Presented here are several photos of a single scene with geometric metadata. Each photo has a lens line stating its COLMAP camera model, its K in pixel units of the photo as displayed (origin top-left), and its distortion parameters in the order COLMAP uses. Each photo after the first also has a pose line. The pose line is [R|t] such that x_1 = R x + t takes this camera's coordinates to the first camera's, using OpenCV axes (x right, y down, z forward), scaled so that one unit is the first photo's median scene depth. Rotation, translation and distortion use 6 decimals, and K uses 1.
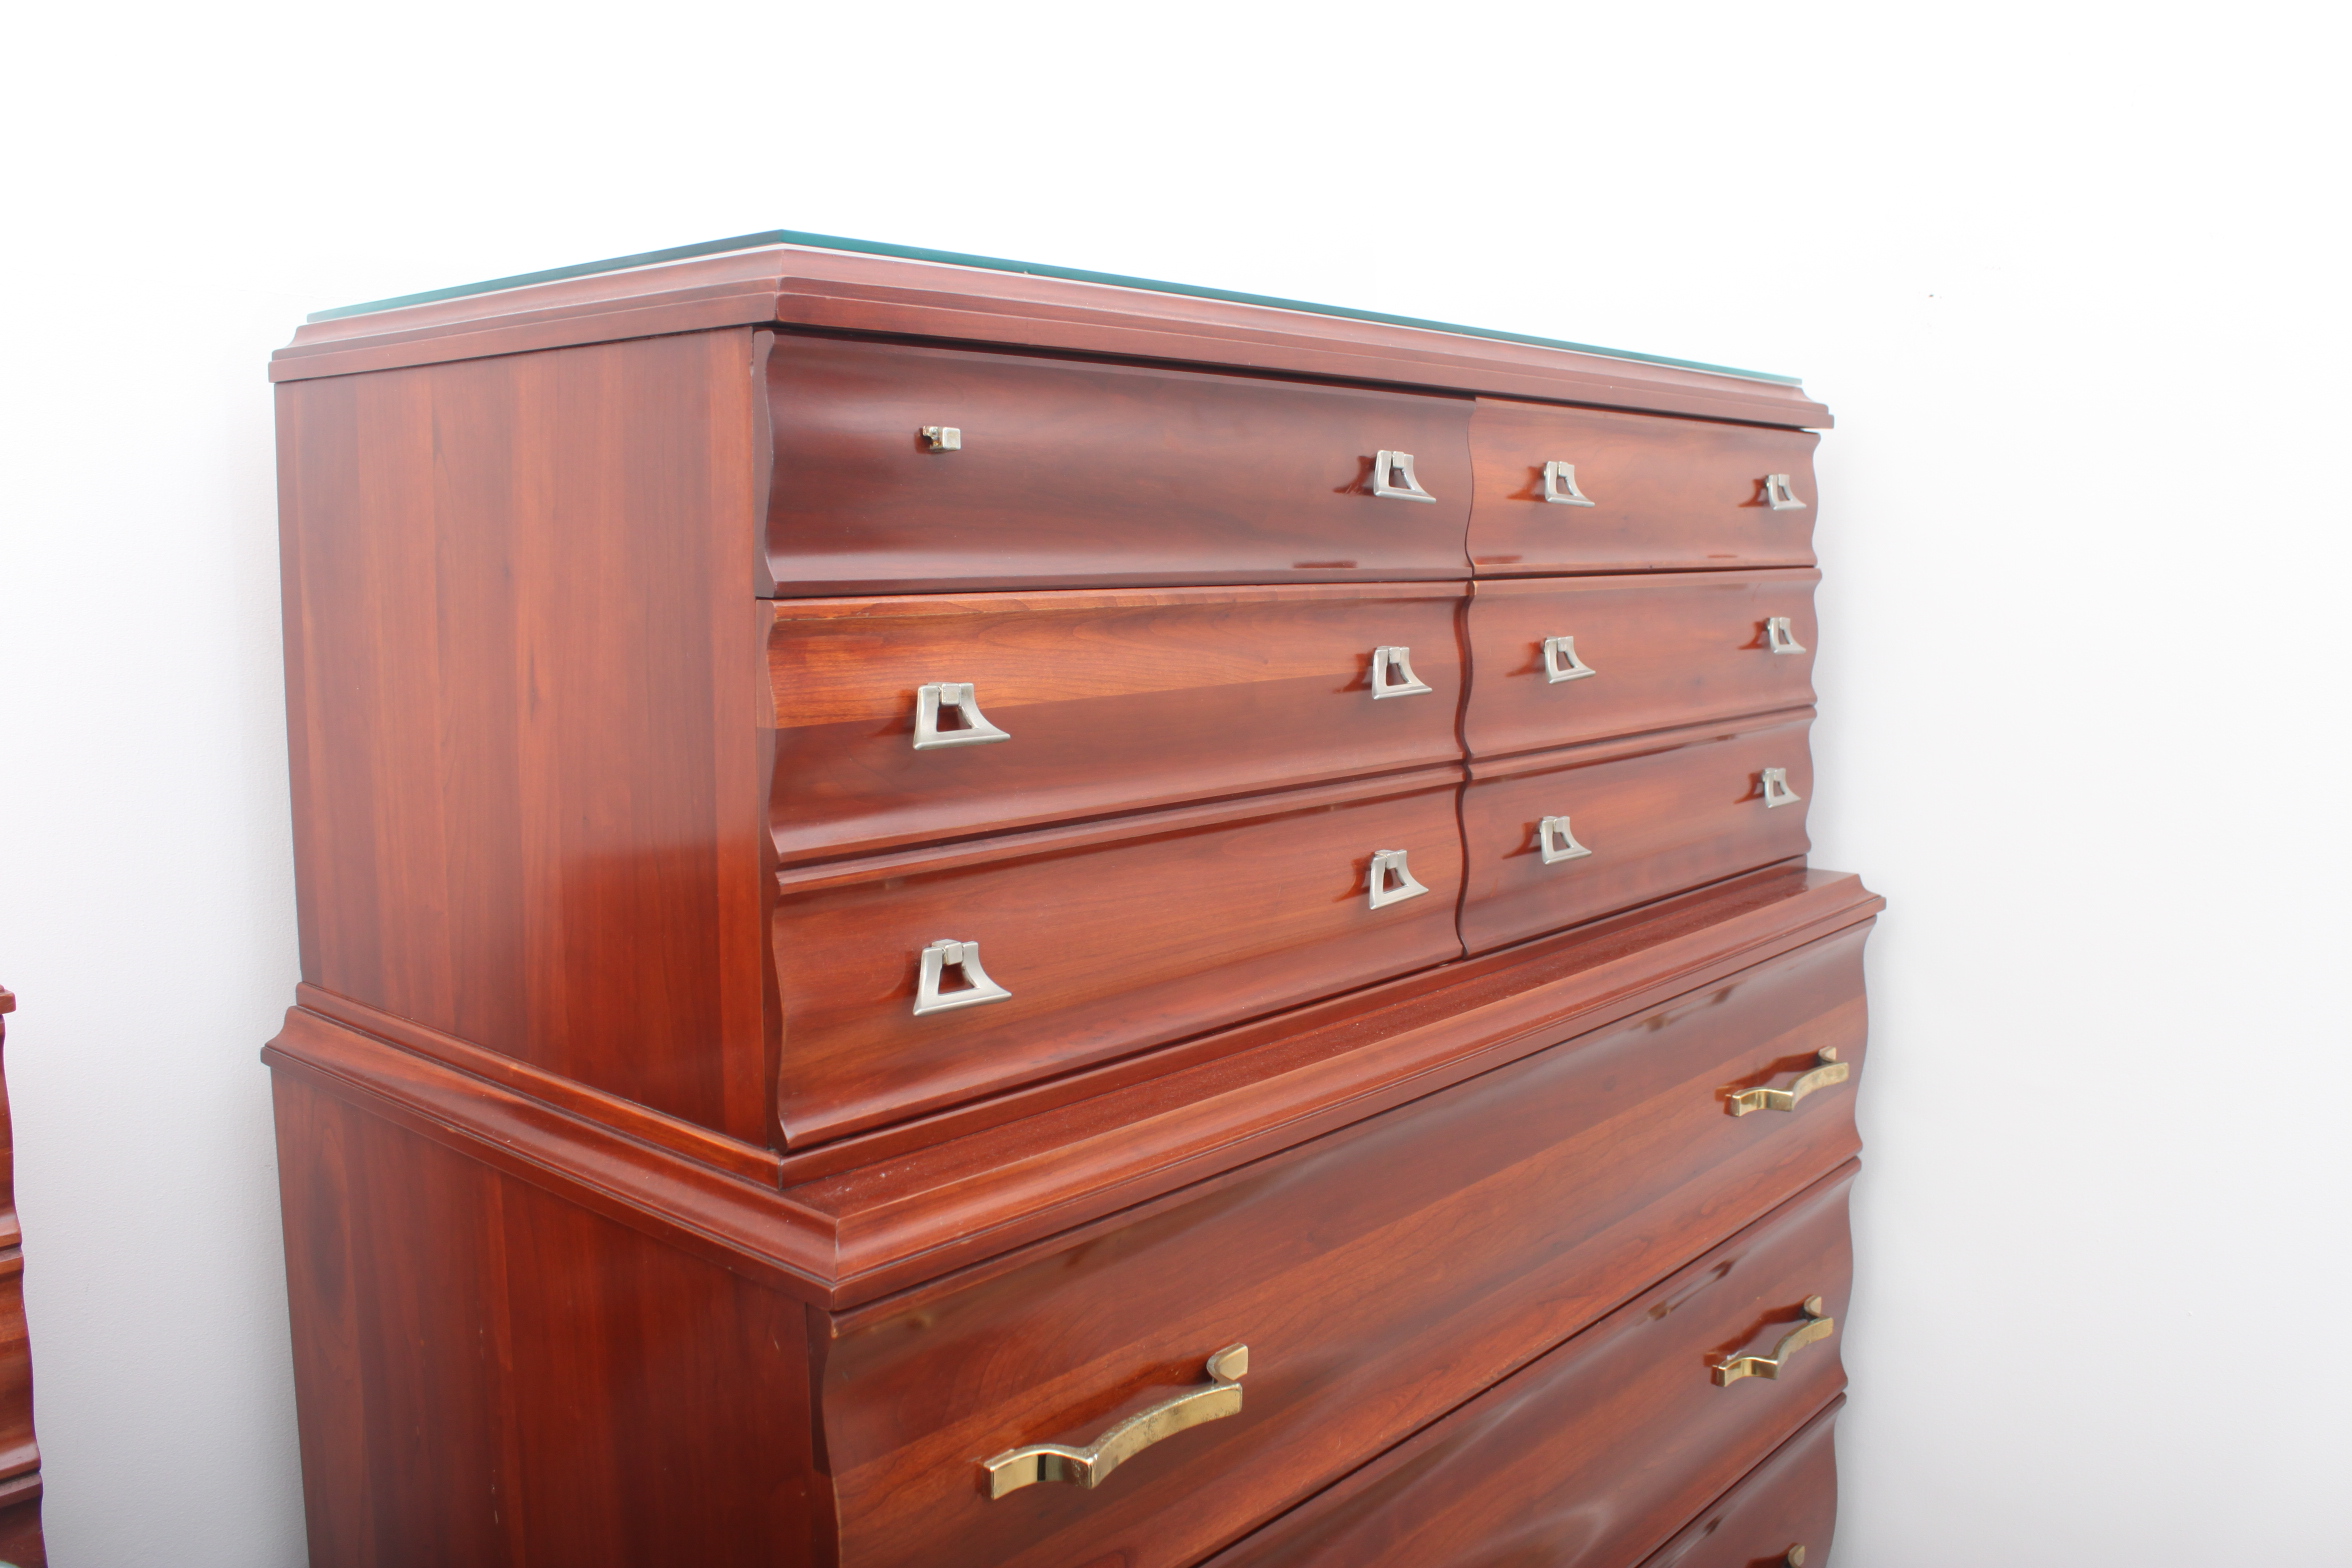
lens RADIAL K [[1995.8, 0, 1171.4], [0, 1995.8, 779.9], [0, 0, 1]] dist [-0.103310, -0.001413]
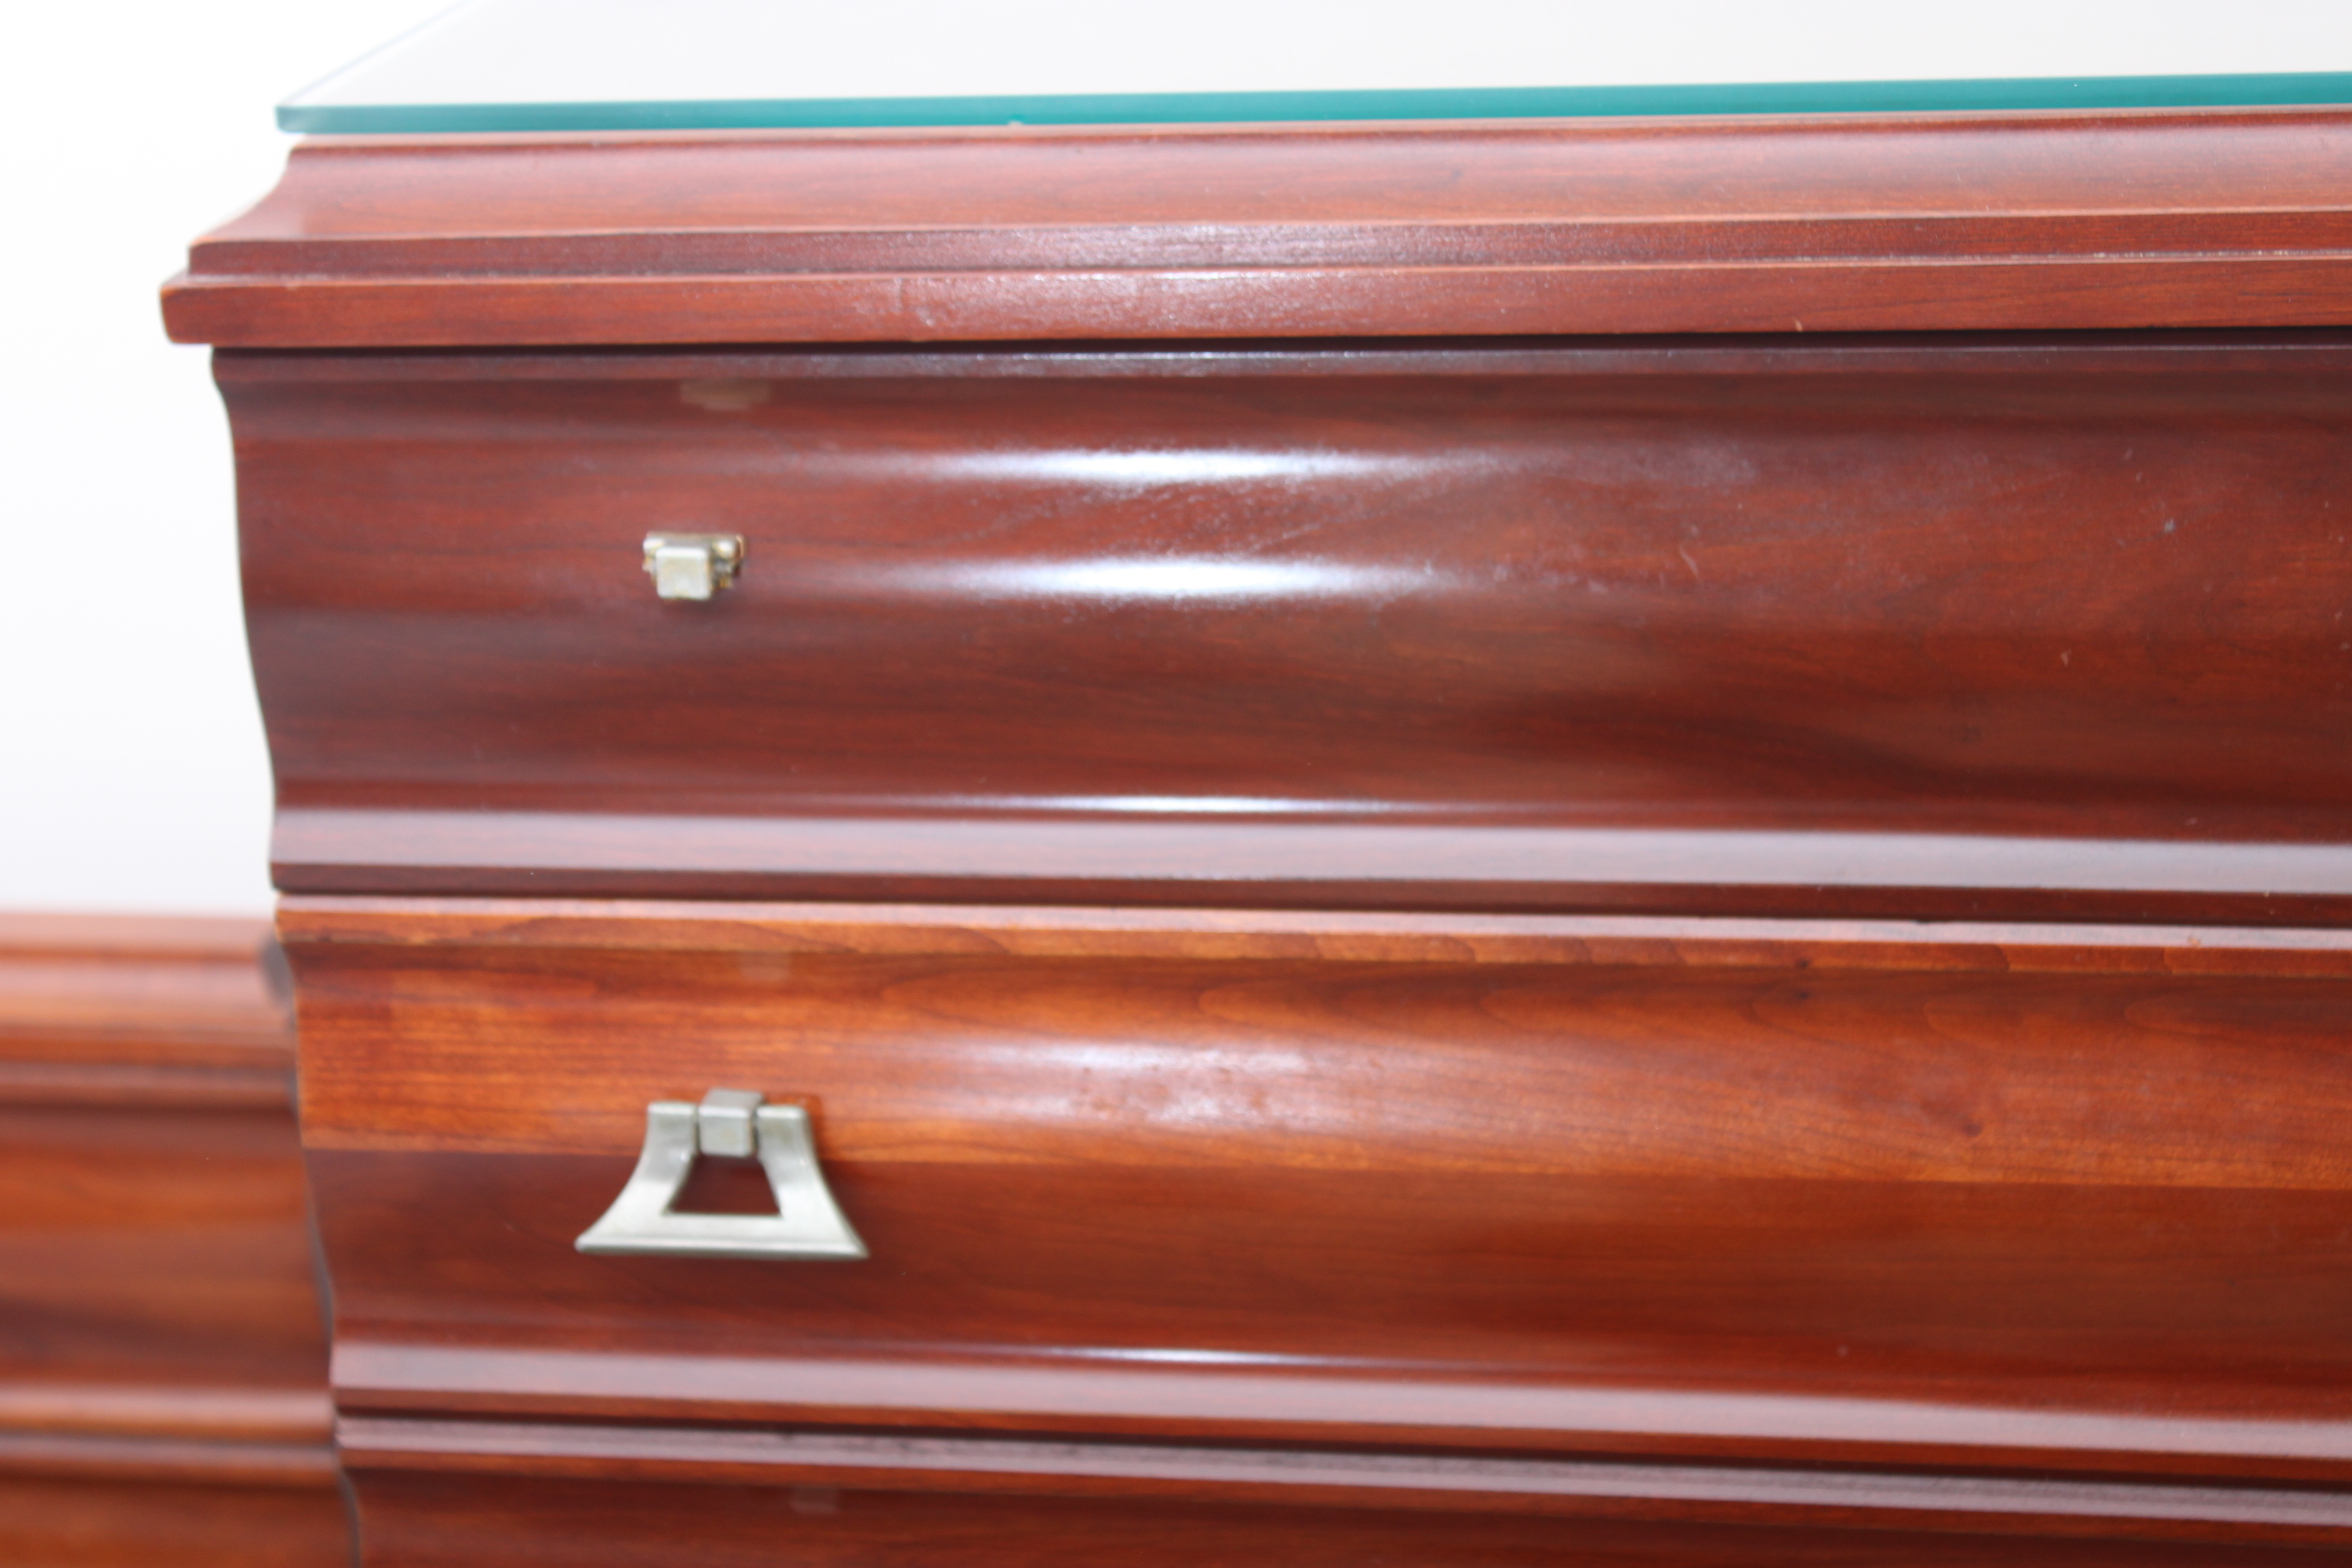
lens RADIAL K [[4994.7, 0, 1170.7], [0, 4994.7, 786.7], [0, 0, 1]] dist [0.052568, 0.000000]
pose [[0.509064, 0.242014, -0.826004, 0.834372], [-0.054100, 0.966756, 0.249911, -0.399763], [0.859027, -0.082534, 0.505234, 0.546467]]
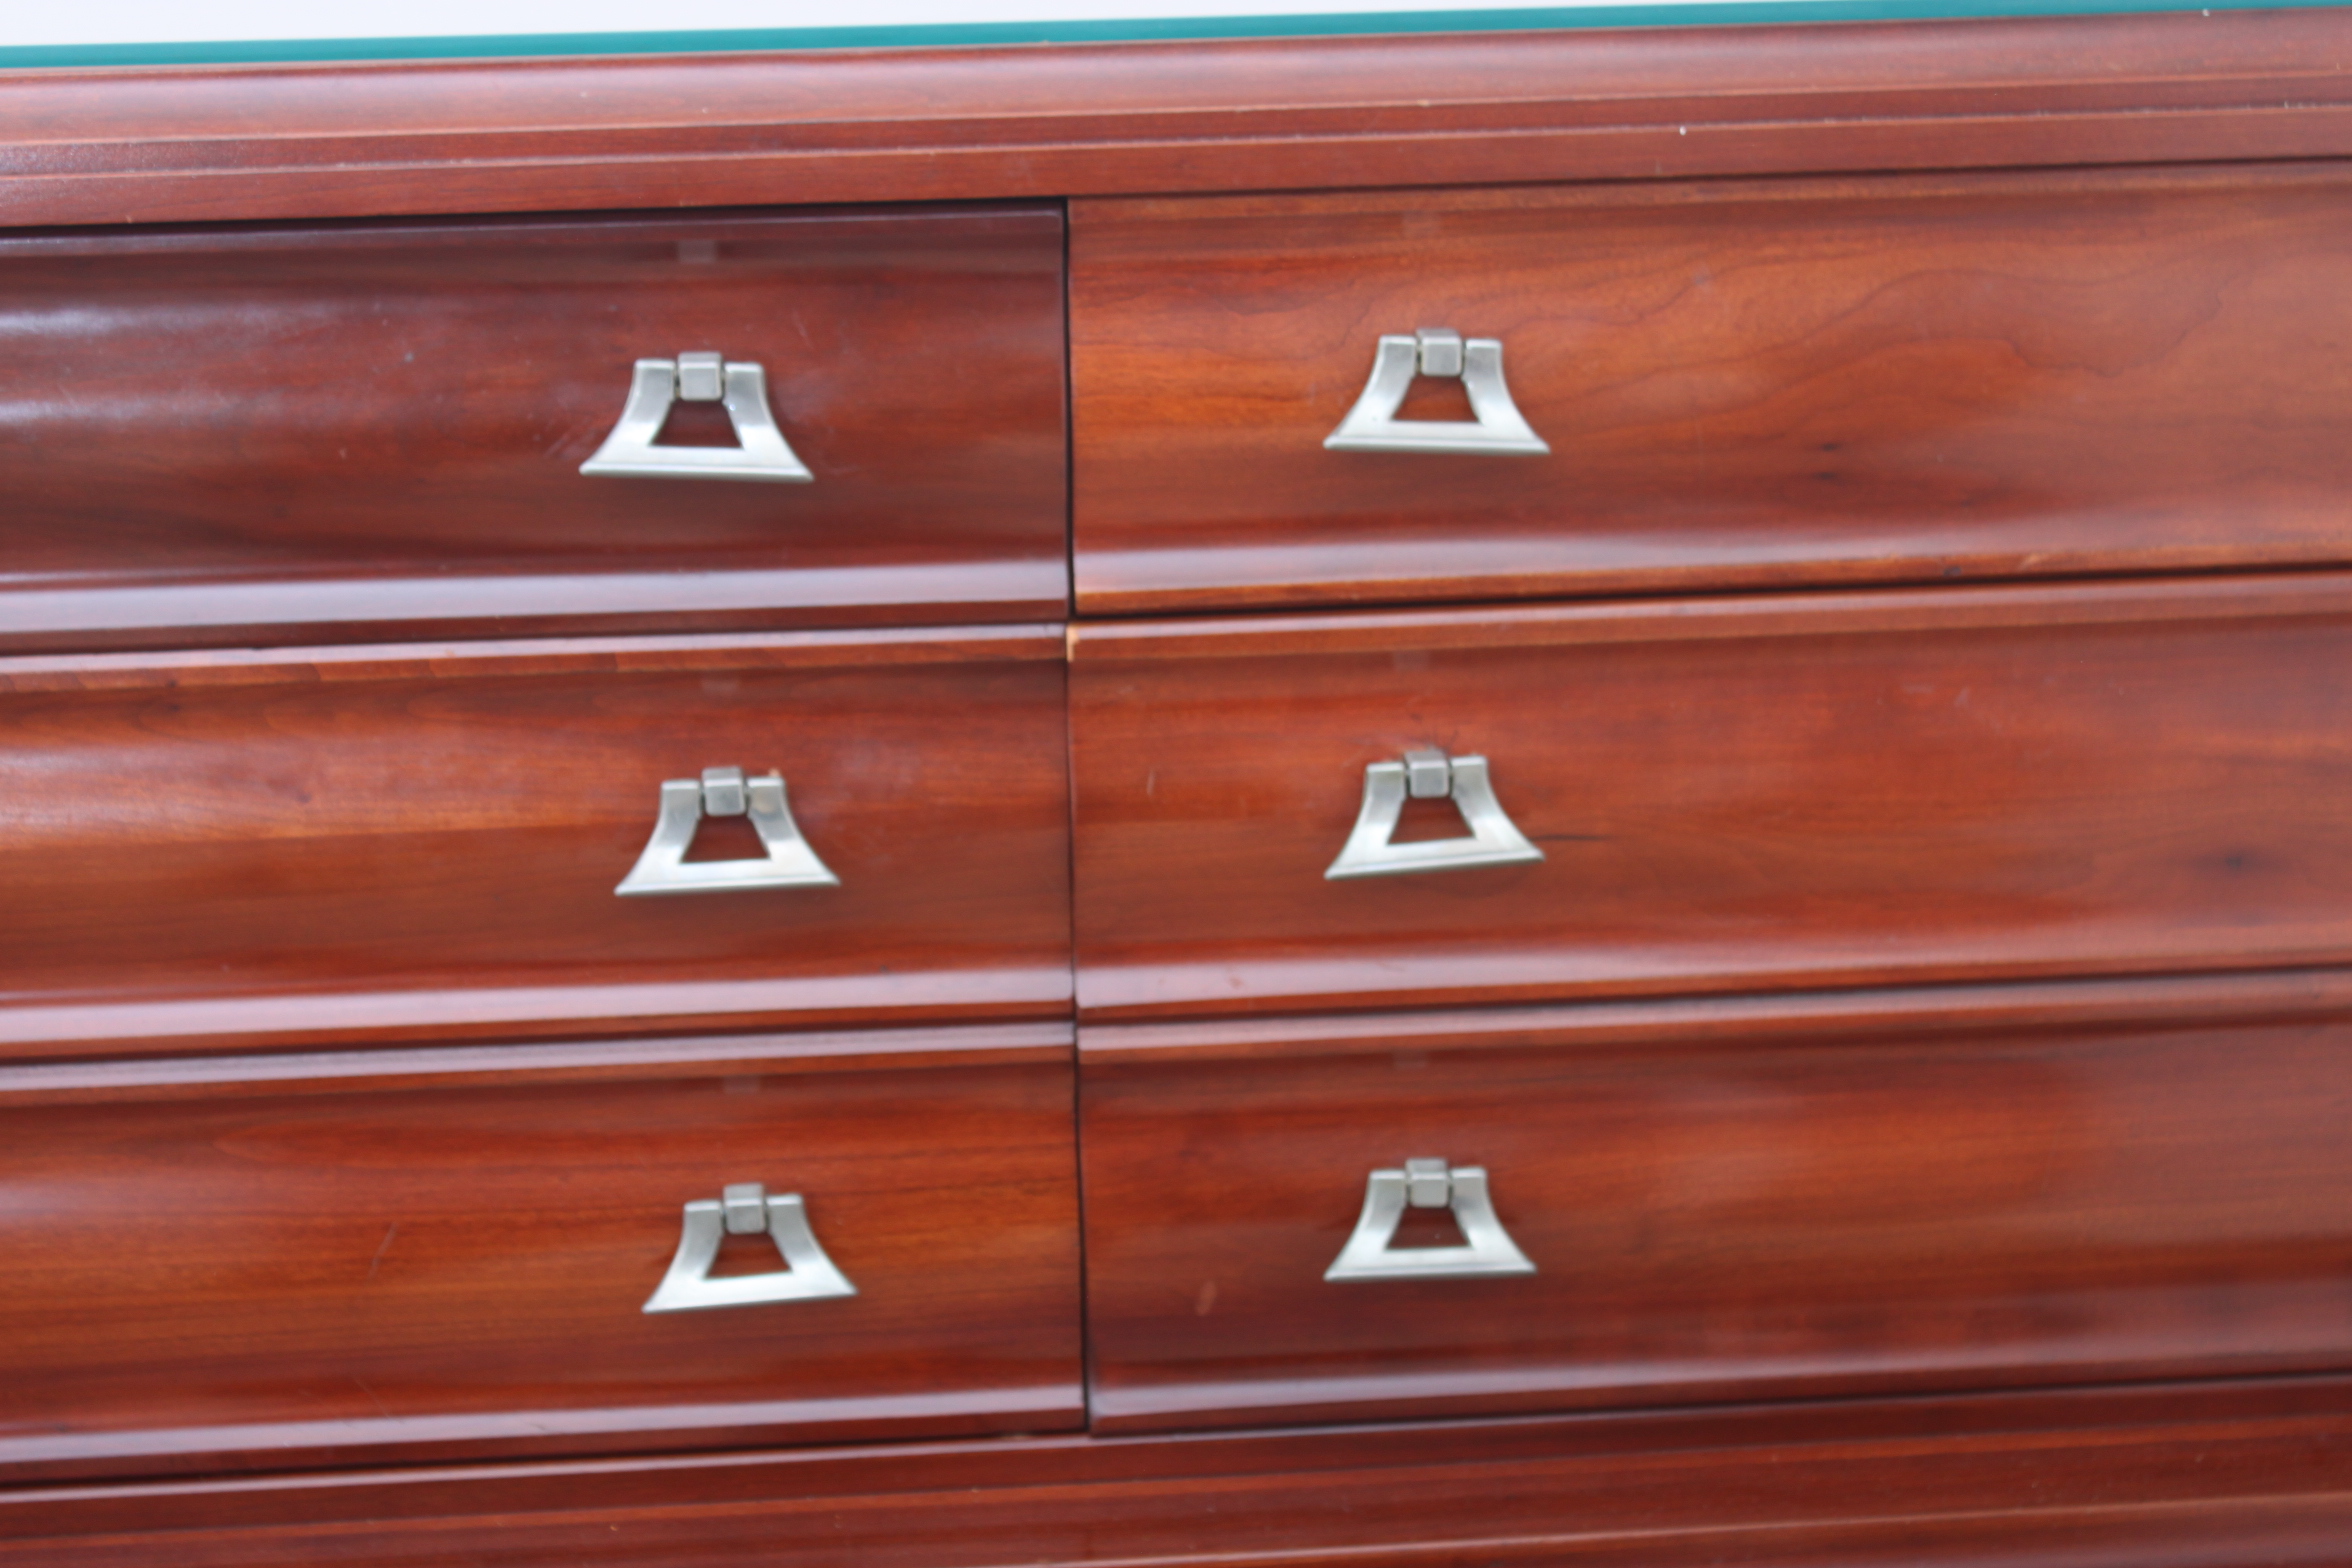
lens RADIAL K [[4610.0, 0, 1166.6], [0, 4610.0, 782.9], [0, 0, 1]] dist [0.018652, 0.000000]
pose [[0.720328, 0.235162, -0.652554, 1.128917], [-0.074477, 0.961559, 0.264307, -0.455102], [0.689623, -0.141787, 0.710152, 0.434934]]
